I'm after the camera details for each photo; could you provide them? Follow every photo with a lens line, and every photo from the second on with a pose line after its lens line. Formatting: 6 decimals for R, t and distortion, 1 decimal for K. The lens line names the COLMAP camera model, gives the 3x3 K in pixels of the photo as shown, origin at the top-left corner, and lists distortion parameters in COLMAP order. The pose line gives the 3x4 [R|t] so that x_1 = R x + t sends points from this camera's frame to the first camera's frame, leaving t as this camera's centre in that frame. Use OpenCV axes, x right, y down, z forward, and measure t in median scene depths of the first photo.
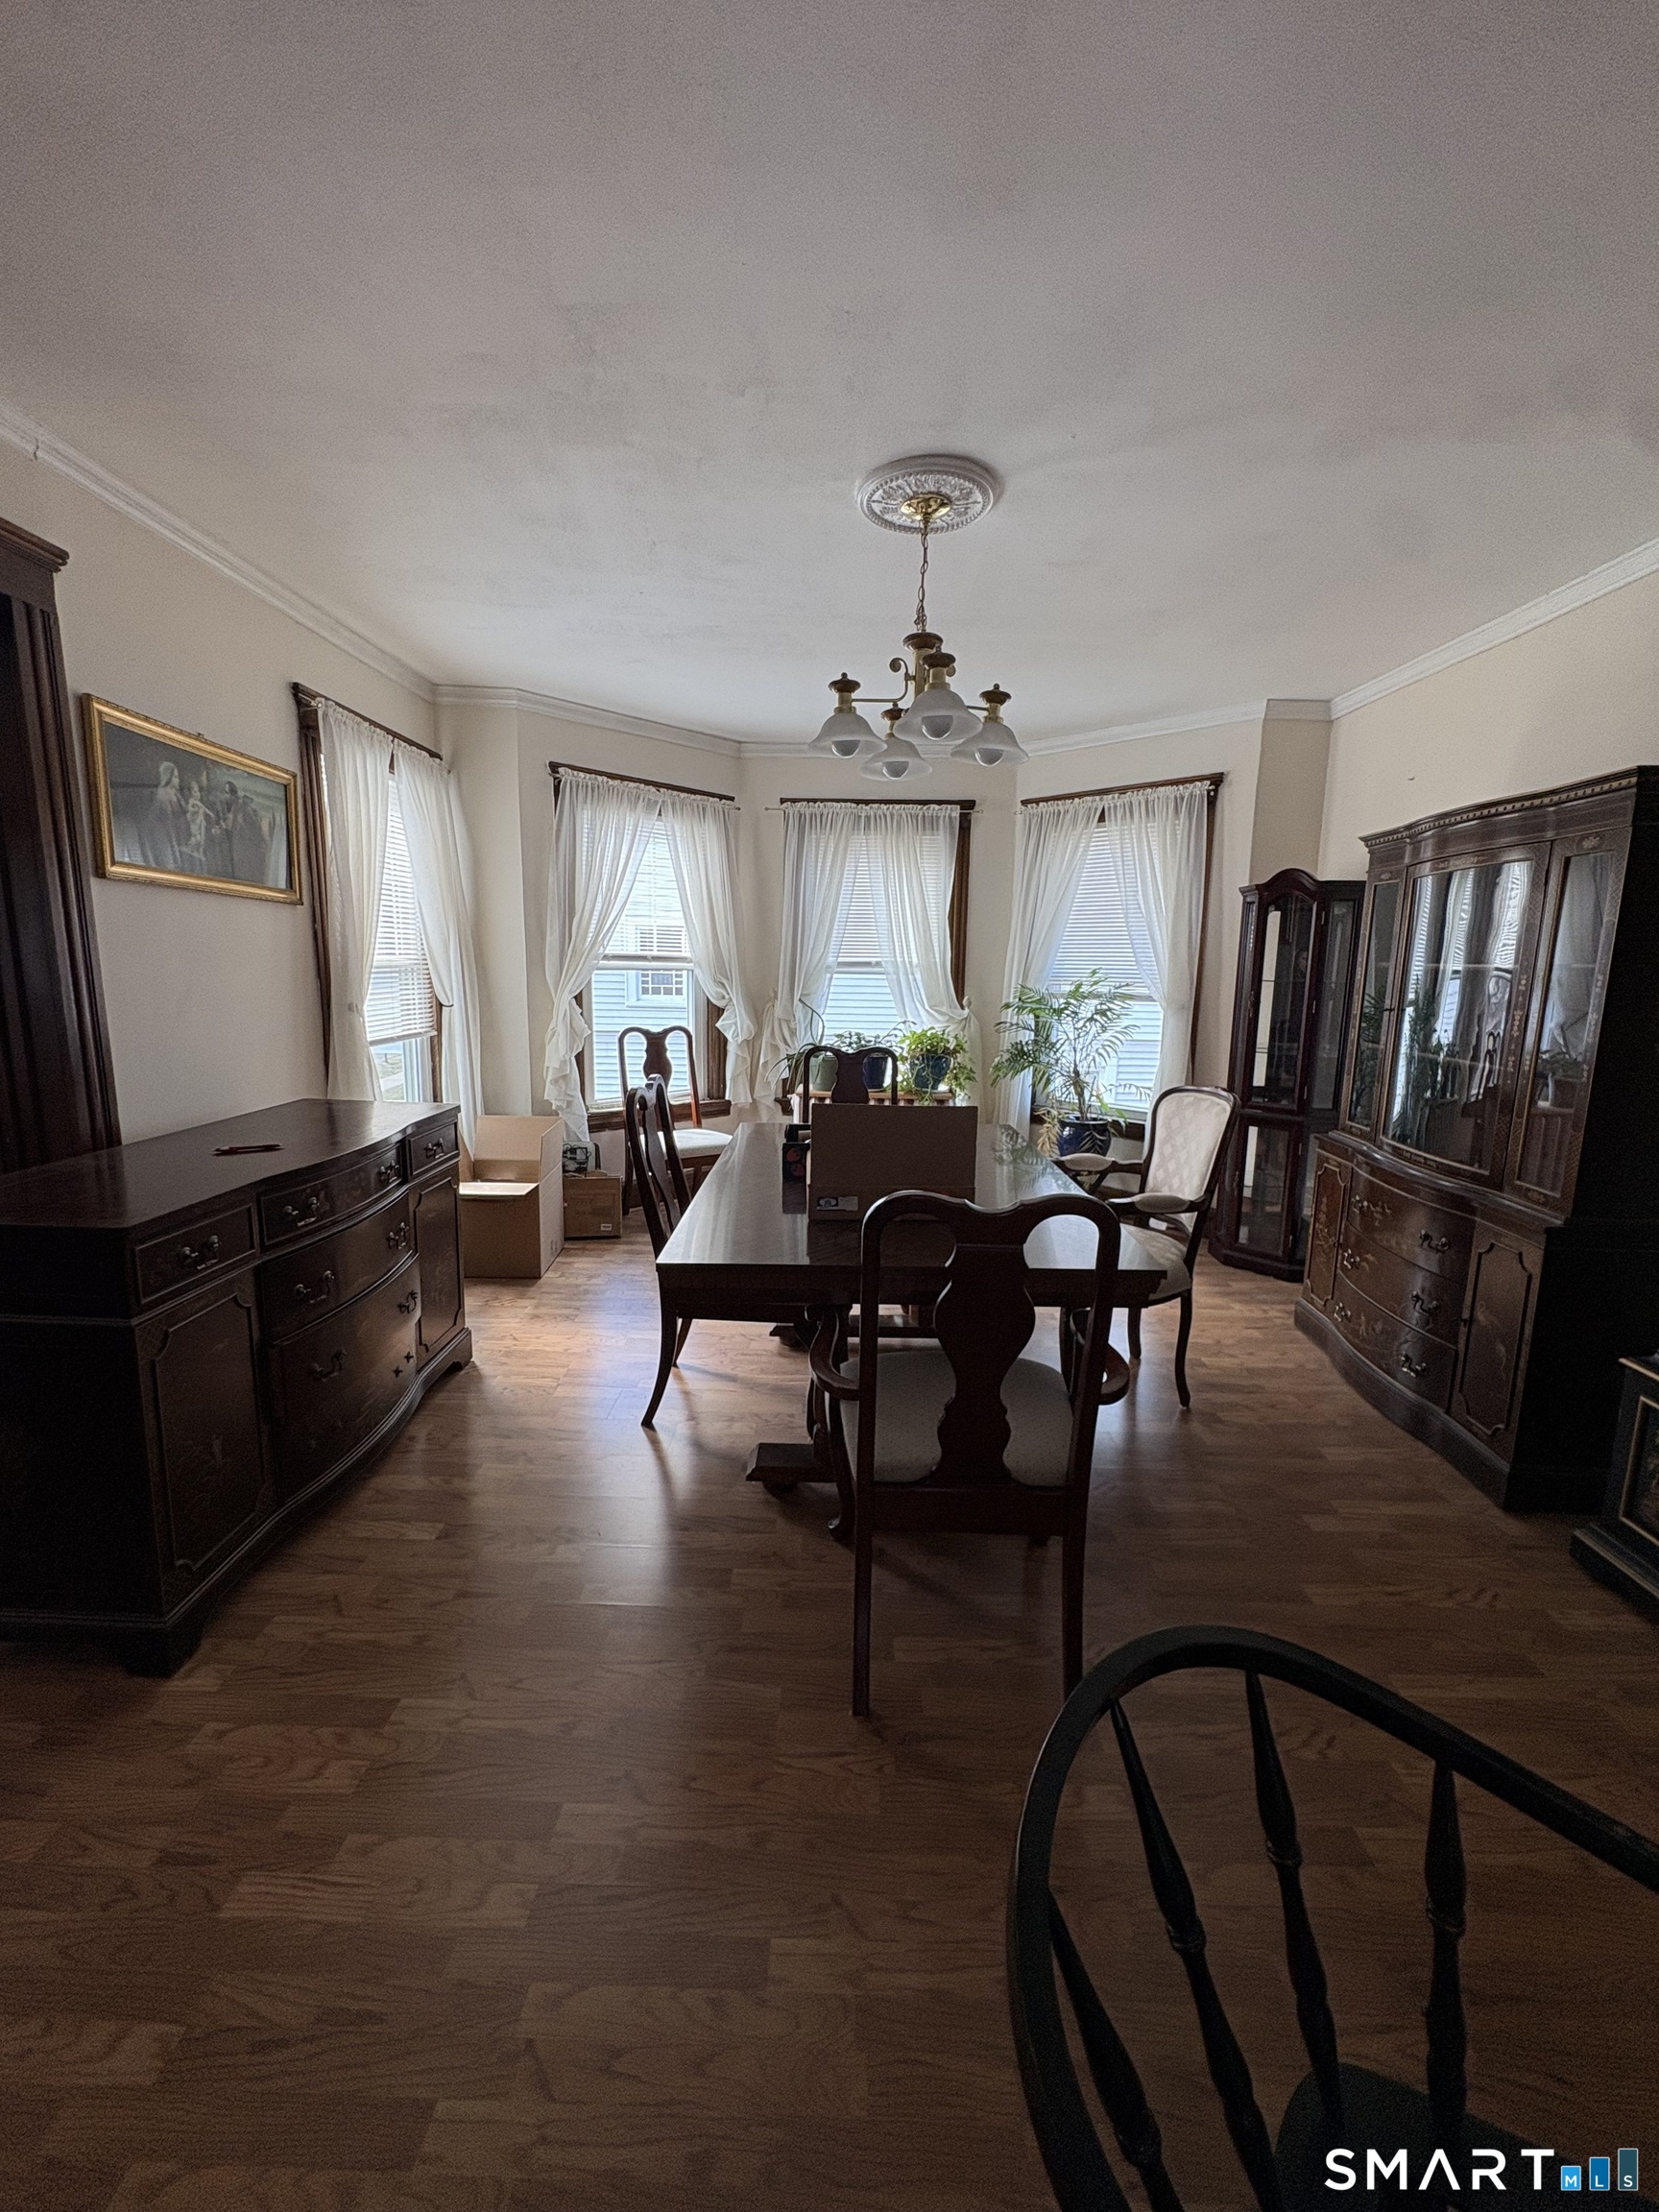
lens RADIAL K [[879.8, 0, 829.5], [0, 879.8, 1106.0], [0, 0, 1]] dist [-0.001962, -0.000154]
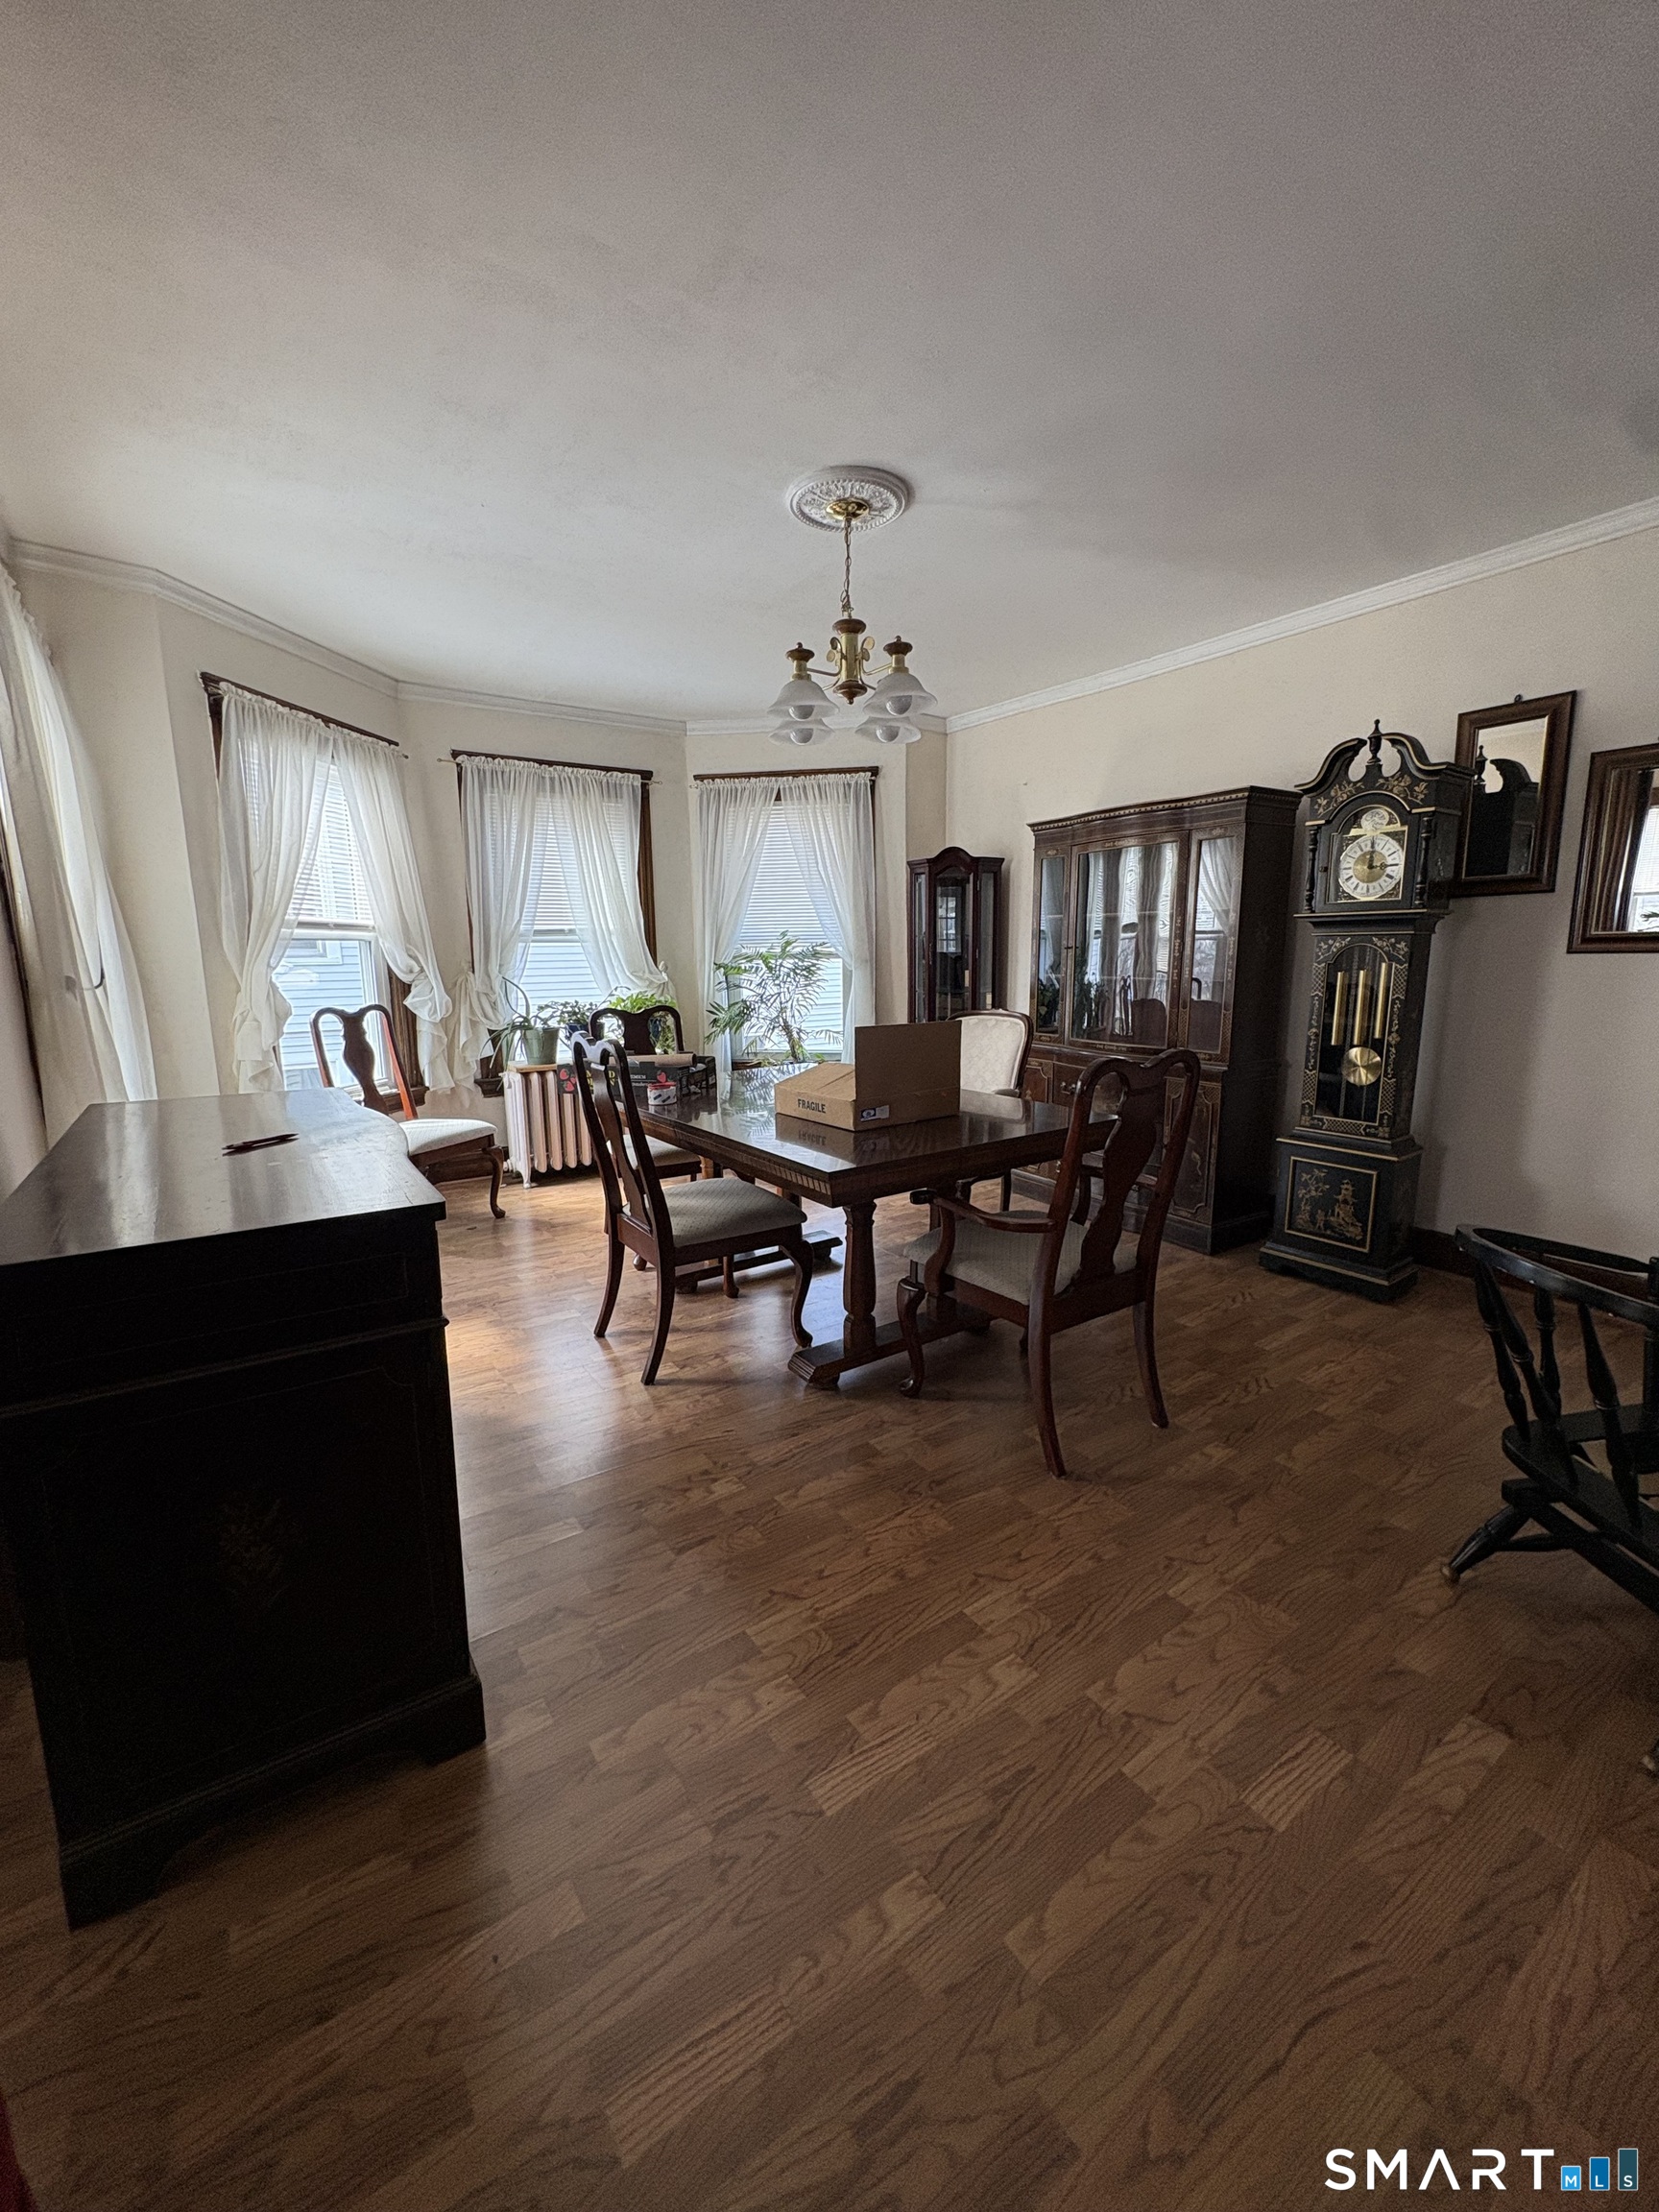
lens RADIAL K [[879.8, 0, 829.5], [0, 879.8, 1106.0], [0, 0, 1]] dist [-0.001962, -0.000154]
pose [[0.816130, -0.124285, 0.564345, -0.334026], [0.116109, 0.991950, 0.050545, 0.017596], [-0.566084, 0.024275, 0.823990, 0.041061]]
